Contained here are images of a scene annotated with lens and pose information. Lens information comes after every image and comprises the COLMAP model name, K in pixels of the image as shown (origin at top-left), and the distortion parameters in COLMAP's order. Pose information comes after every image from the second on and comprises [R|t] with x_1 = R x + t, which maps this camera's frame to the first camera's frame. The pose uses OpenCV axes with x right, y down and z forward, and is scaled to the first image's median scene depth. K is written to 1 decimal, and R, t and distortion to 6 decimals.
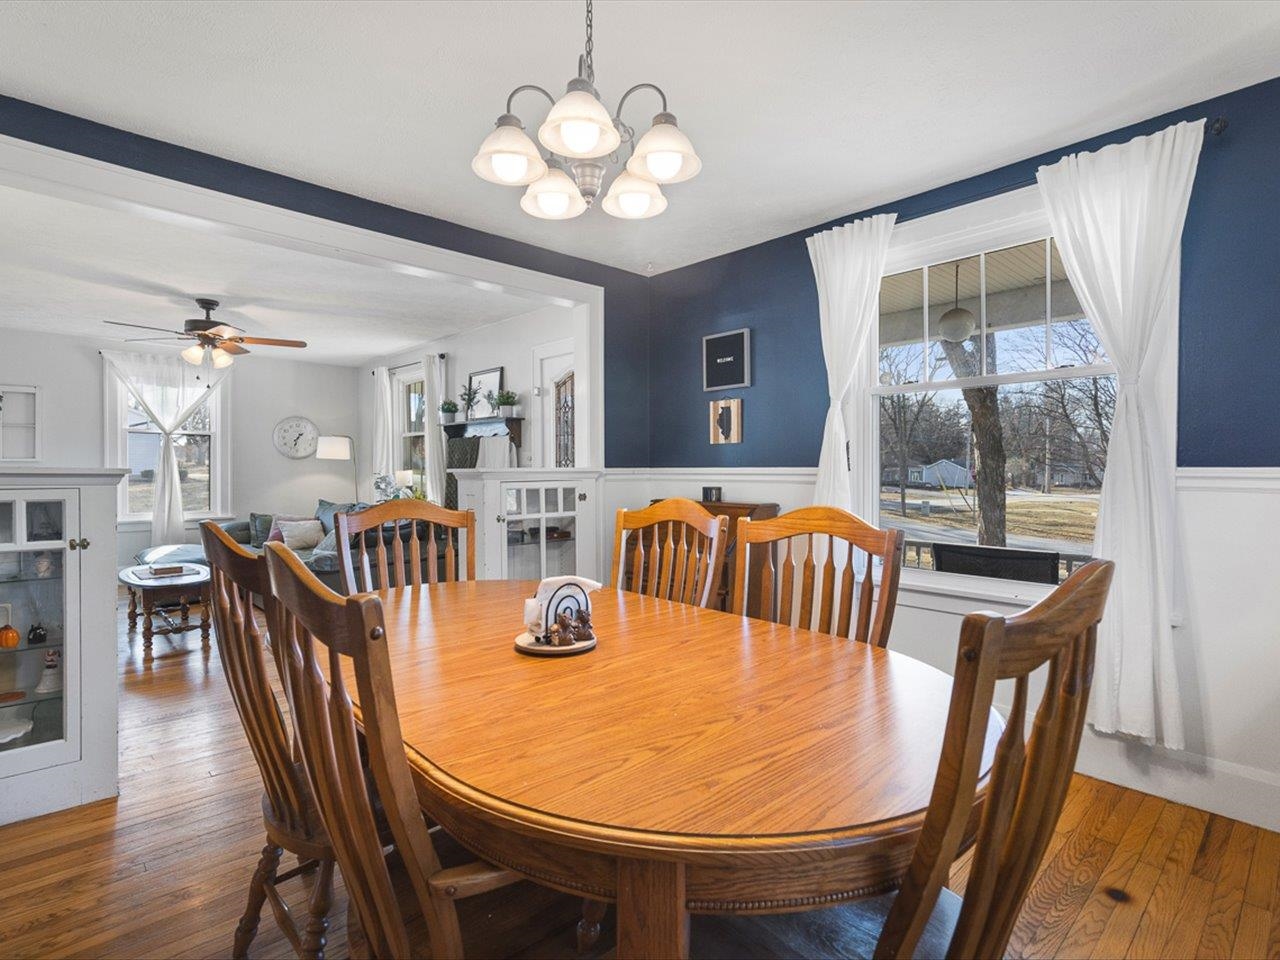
lens RADIAL K [[649.3, 0, 632.8], [0, 649.3, 479.3], [0, 0, 1]] dist [0.005876, 0.000163]
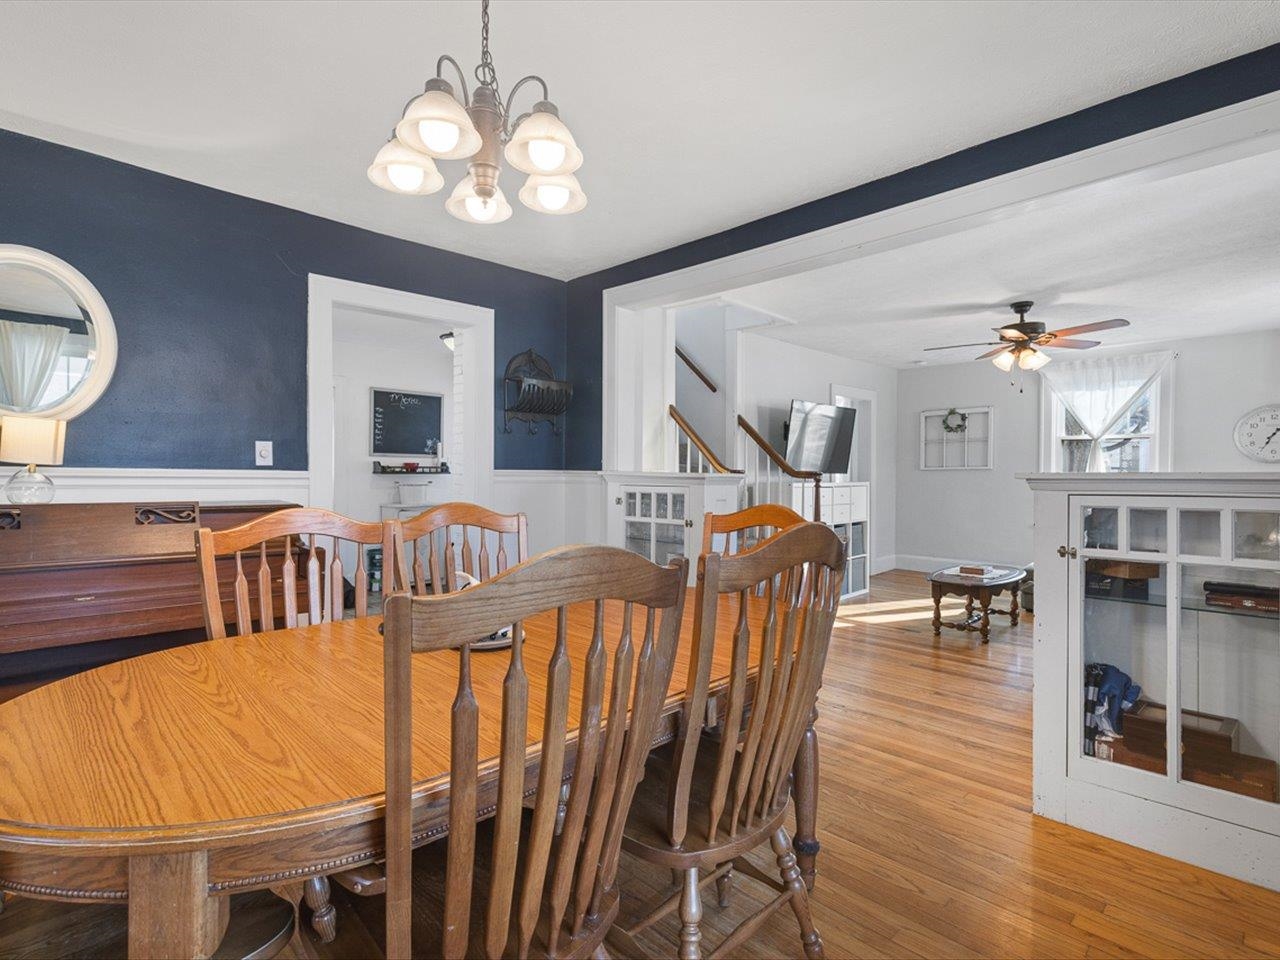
lens RADIAL K [[649.3, 0, 632.8], [0, 649.3, 479.3], [0, 0, 1]] dist [0.005876, 0.000163]
pose [[0.031711, 0.005549, -0.999482, 0.387039], [-0.021314, 0.999761, 0.004874, -0.003586], [0.999270, 0.021148, 0.031821, 0.505520]]
